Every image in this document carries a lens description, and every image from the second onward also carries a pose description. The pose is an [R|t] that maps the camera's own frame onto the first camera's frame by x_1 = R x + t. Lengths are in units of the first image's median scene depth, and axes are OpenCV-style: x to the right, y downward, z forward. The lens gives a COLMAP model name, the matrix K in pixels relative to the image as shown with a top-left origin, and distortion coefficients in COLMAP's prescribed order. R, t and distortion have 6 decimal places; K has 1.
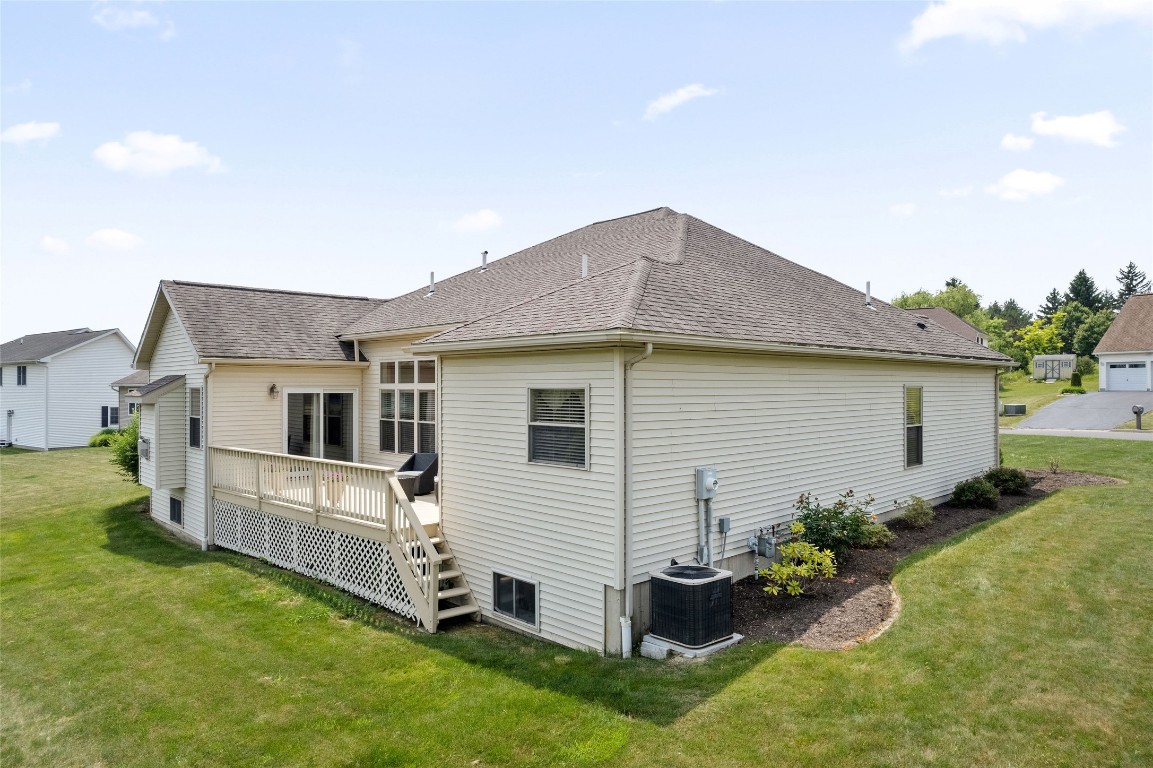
lens RADIAL K [[735.1, 0, 581.6], [0, 735.1, 384.9], [0, 0, 1]] dist [-0.075425, 0.066567]
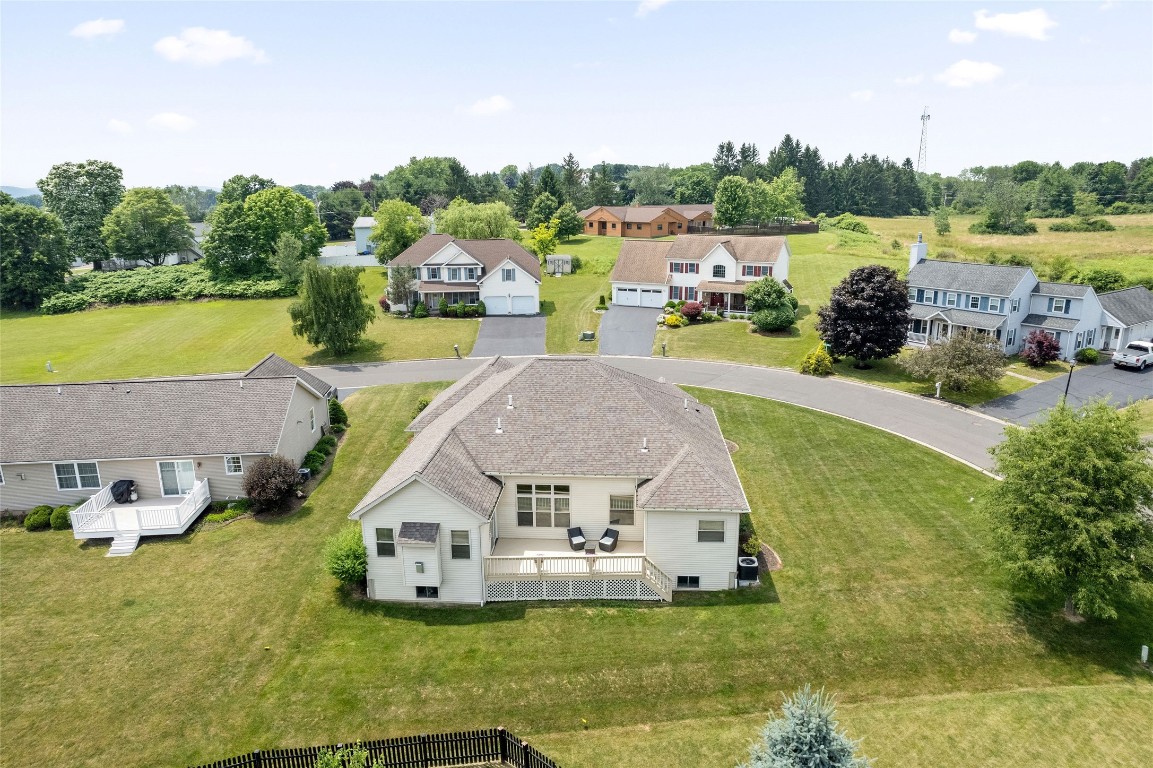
lens RADIAL K [[735.1, 0, 581.6], [0, 735.1, 384.9], [0, 0, 1]] dist [-0.075425, 0.066567]
pose [[0.735084, -0.177721, 0.654268, -1.494458], [0.003889, 0.966121, 0.258061, -0.853345], [-0.677965, -0.187152, 0.710871, -0.478333]]
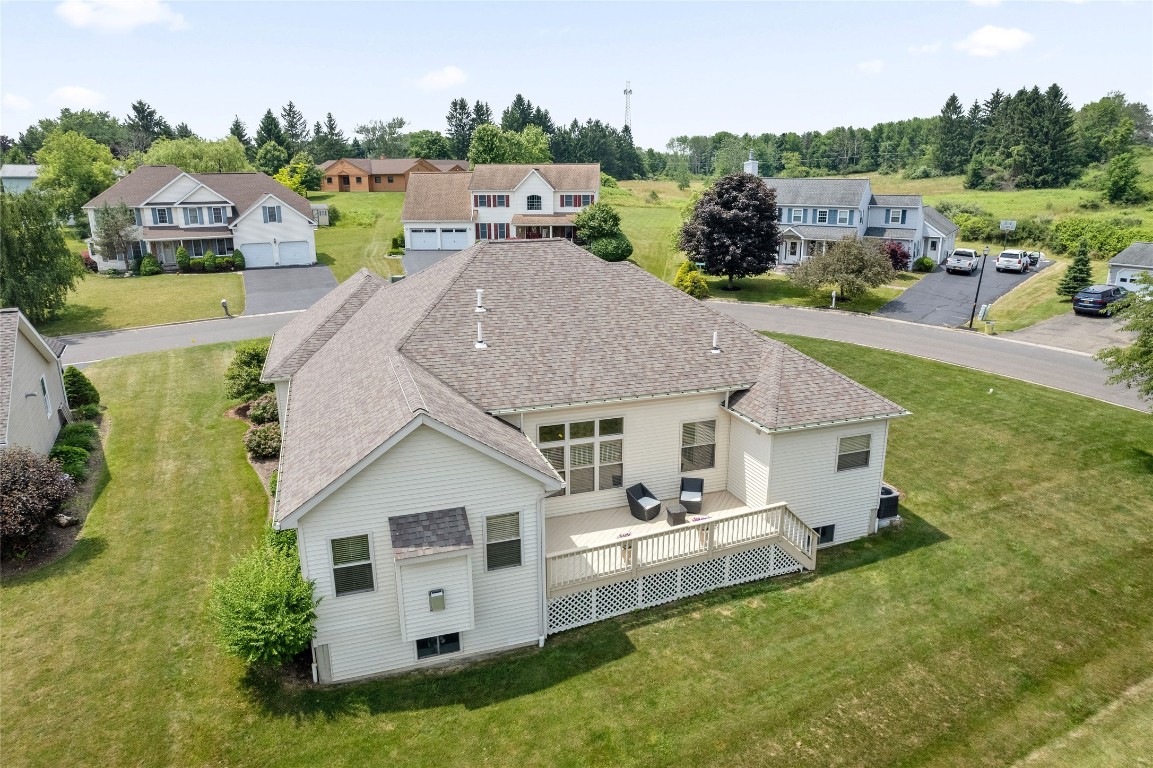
lens RADIAL K [[735.1, 0, 581.6], [0, 735.1, 384.9], [0, 0, 1]] dist [-0.075425, 0.066567]
pose [[0.413775, -0.251298, 0.875008, -1.334571], [-0.000639, 0.961067, 0.276316, -0.441612], [-0.910379, -0.114892, 0.397505, 0.549084]]
